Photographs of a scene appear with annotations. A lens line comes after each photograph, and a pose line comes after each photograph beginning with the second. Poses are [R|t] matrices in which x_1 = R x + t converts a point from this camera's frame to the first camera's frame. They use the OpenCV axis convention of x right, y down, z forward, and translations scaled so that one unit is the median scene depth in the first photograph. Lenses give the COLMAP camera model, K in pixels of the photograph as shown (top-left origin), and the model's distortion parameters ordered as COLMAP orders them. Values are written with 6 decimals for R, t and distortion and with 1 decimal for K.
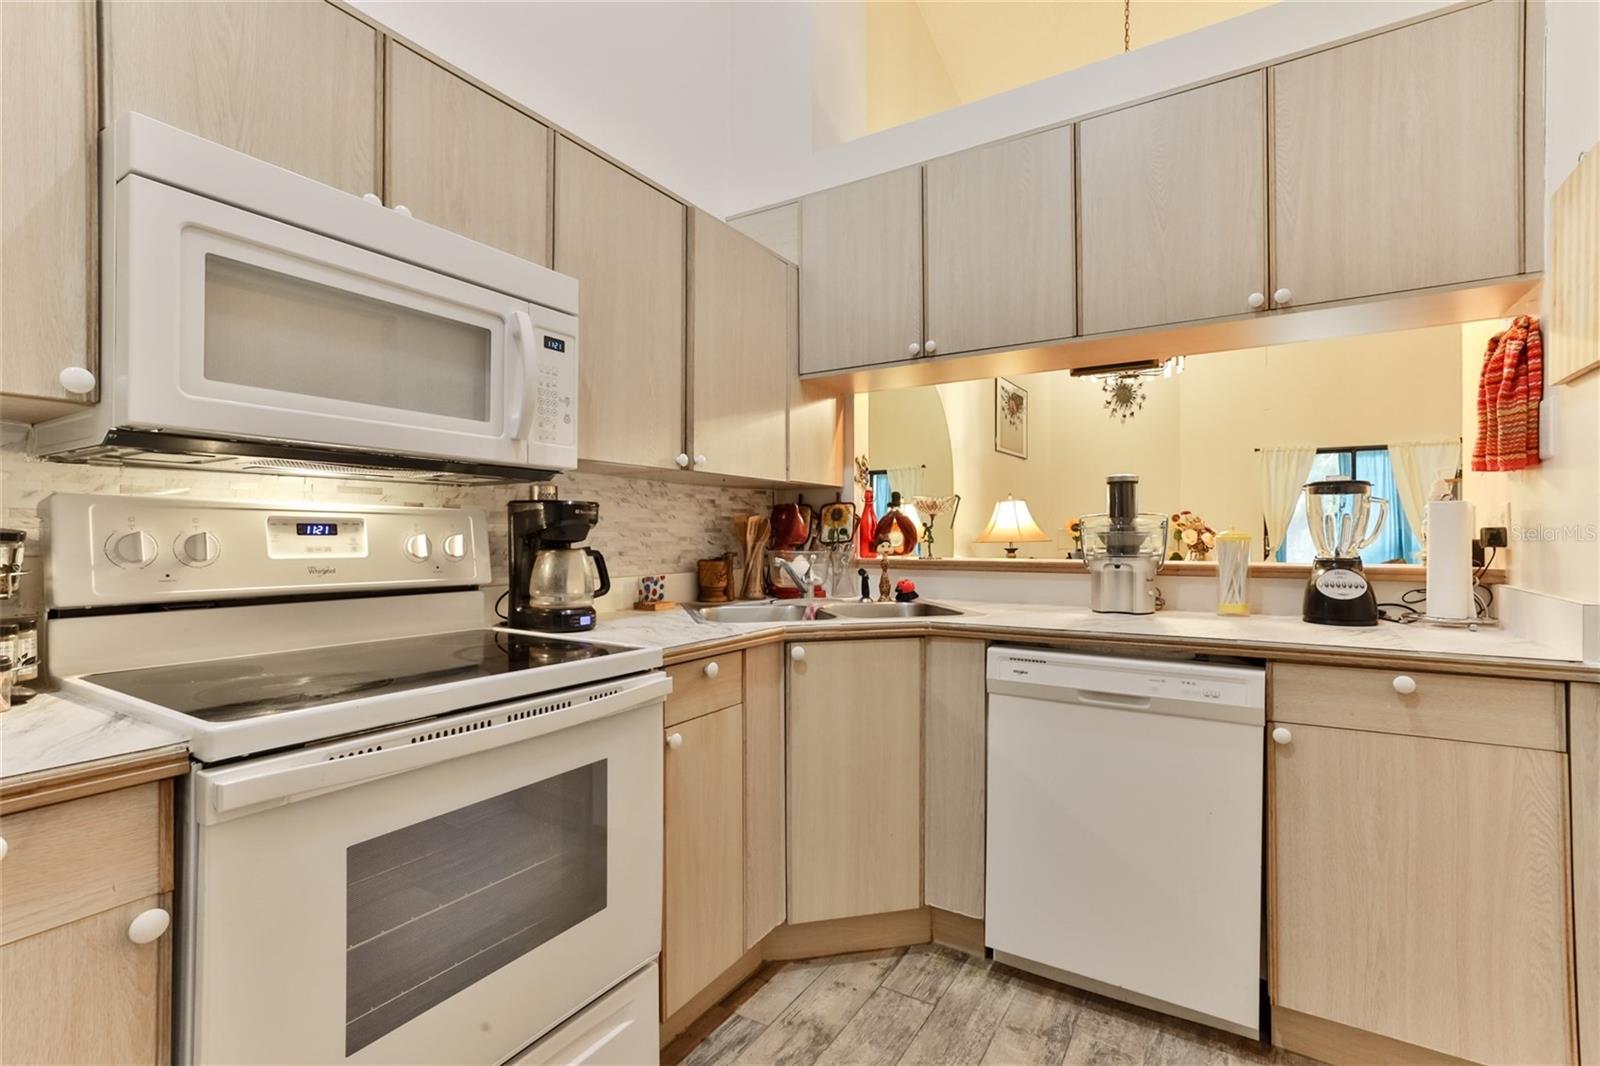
lens RADIAL K [[712.9, 0, 809.3], [0, 712.9, 526.9], [0, 0, 1]] dist [-0.025417, 0.009840]
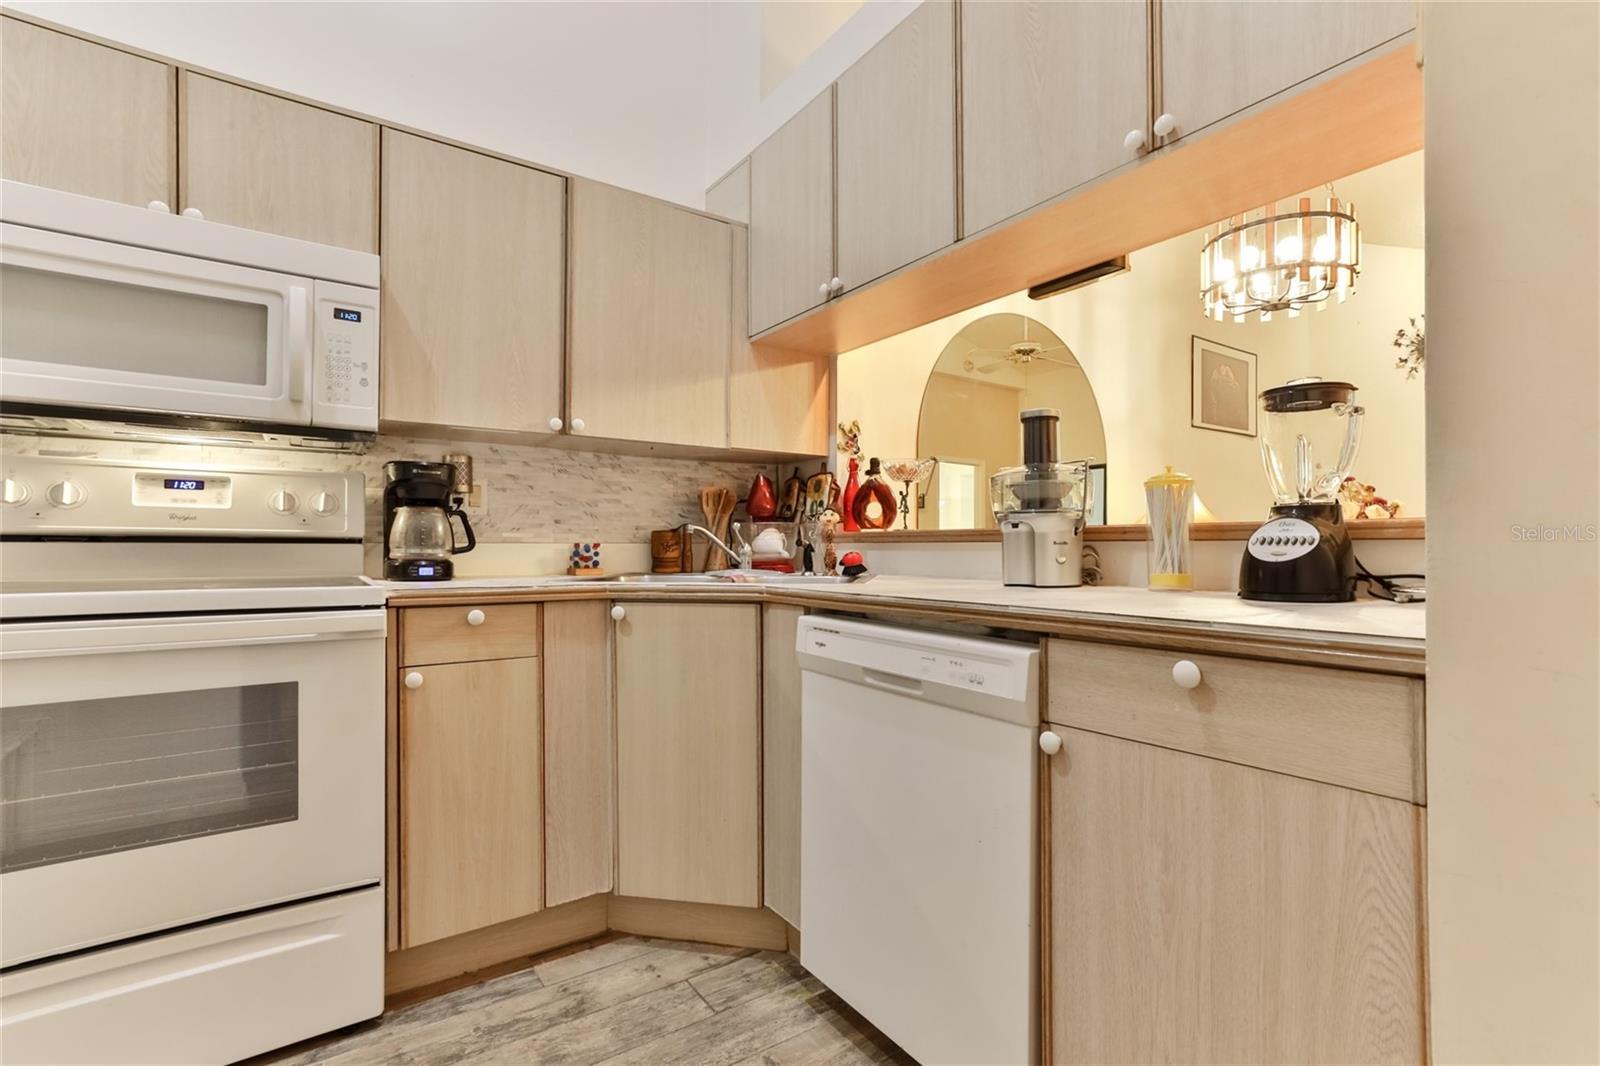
lens RADIAL K [[712.9, 0, 816.7], [0, 712.9, 535.2], [0, 0, 1]] dist [-0.025417, 0.009840]
pose [[0.922671, -0.005834, -0.385544, 0.653385], [0.004742, 0.999982, -0.003782, 0.083305], [0.385559, 0.001661, 0.922682, 0.235013]]
